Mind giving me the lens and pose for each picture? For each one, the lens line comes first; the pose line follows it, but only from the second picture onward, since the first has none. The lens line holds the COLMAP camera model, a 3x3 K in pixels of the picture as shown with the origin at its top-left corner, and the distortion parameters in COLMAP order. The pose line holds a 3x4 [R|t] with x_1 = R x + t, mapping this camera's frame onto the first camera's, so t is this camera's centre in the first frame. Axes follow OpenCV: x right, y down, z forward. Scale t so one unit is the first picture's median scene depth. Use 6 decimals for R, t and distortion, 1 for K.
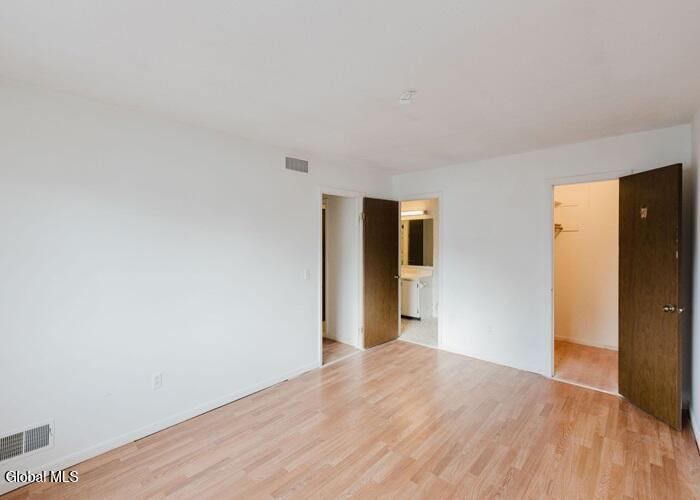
lens RADIAL K [[313.8, 0, 348.5], [0, 313.8, 238.7], [0, 0, 1]] dist [-0.002454, -0.000581]
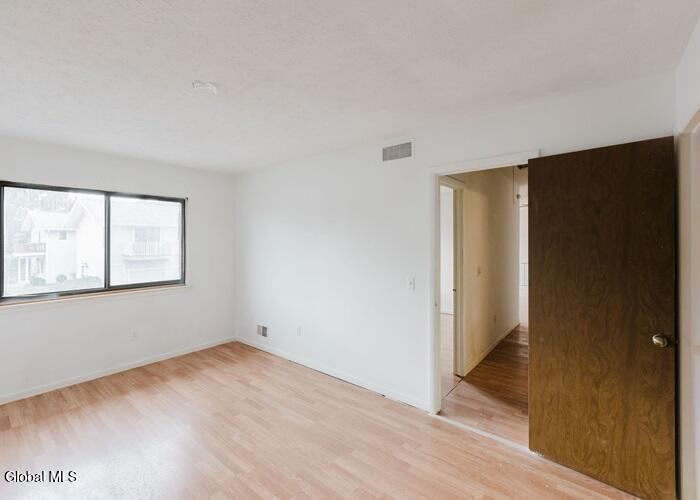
lens RADIAL K [[313.8, 0, 348.5], [0, 313.8, 238.7], [0, 0, 1]] dist [-0.002454, -0.000581]
pose [[0.064824, -0.000371, -0.997897, 0.884034], [-0.002358, 0.999997, -0.000525, 0.000689], [0.997894, 0.002387, 0.064823, 1.065914]]
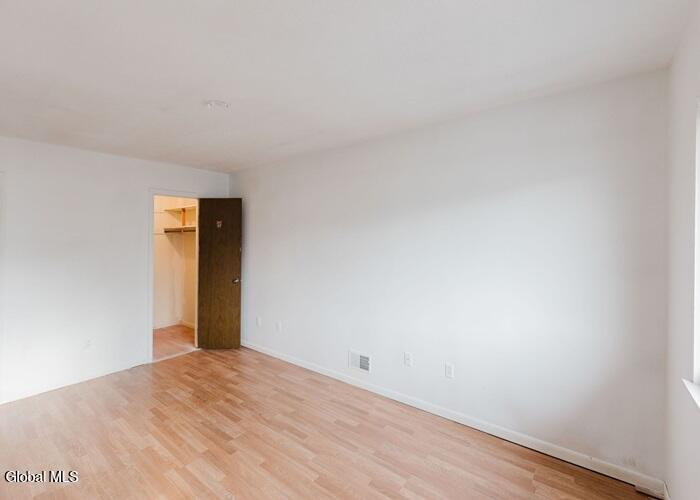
lens RADIAL K [[313.8, 0, 348.5], [0, 313.8, 238.7], [0, 0, 1]] dist [-0.002454, -0.000581]
pose [[-0.094278, 0.003298, 0.995540, -0.716838], [0.002955, 0.999991, -0.003033, -0.001942], [-0.995542, 0.002656, -0.094287, 0.505383]]
